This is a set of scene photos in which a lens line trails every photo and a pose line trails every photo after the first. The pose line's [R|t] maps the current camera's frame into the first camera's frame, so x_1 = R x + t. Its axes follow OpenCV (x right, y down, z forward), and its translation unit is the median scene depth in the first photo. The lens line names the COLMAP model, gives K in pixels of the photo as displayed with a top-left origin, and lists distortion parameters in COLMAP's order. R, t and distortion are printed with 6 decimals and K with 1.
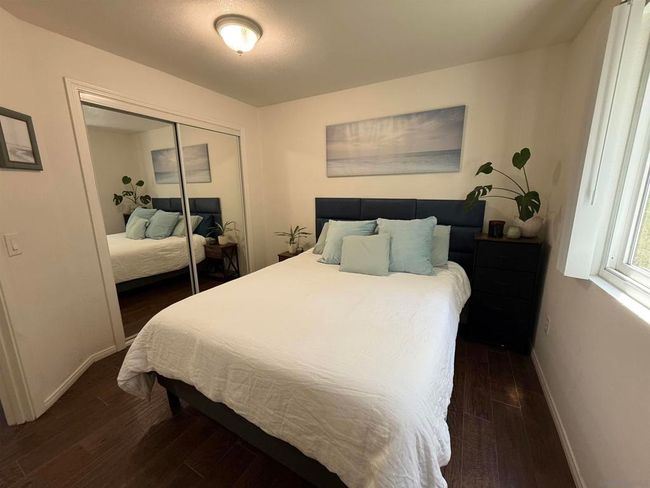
lens RADIAL K [[258.4, 0, 325.0], [0, 258.4, 244.0], [0, 0, 1]] dist [0.000952, 0.000056]
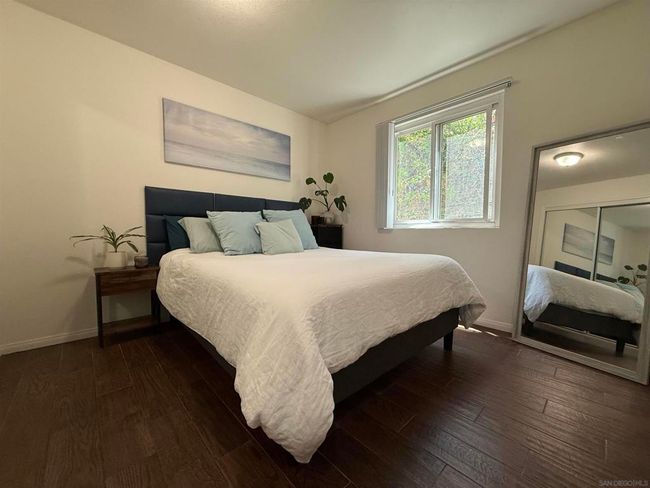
lens RADIAL K [[258.4, 0, 325.0], [0, 258.4, 244.0], [0, 0, 1]] dist [0.000952, 0.000056]
pose [[0.303666, -0.040536, 0.951916, -0.728917], [0.188576, 0.981887, -0.018344, 0.106510], [-0.933930, 0.185079, 0.305810, 0.447791]]
